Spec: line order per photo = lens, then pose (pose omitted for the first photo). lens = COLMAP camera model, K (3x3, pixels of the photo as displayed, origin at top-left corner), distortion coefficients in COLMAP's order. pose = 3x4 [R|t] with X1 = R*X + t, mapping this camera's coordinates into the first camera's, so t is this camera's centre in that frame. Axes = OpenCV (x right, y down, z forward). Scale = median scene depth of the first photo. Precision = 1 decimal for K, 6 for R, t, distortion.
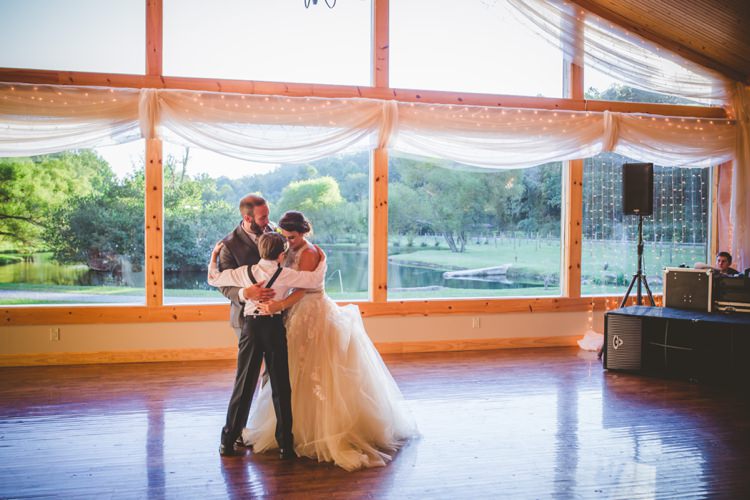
lens RADIAL K [[741.2, 0, 375.0], [0, 741.2, 250.0], [0, 0, 1]] dist [-0.035686, 0.088883]
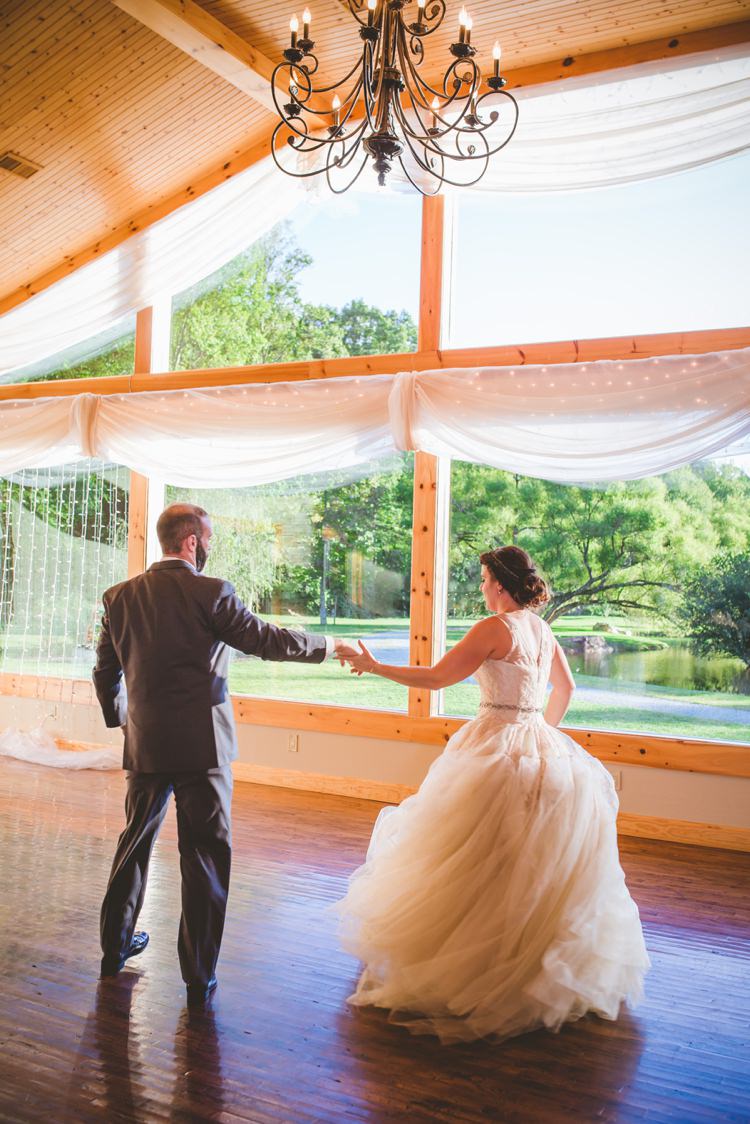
lens RADIAL K [[1139.6, 0, 375.0], [0, 1139.6, 562.0], [0, 0, 1]] dist [-0.010305, 0.002582]
pose [[0.719360, 0.007100, -0.694602, 0.342735], [-0.054165, 0.997476, -0.045901, -0.008386], [0.692523, 0.070643, 0.717929, 0.274582]]
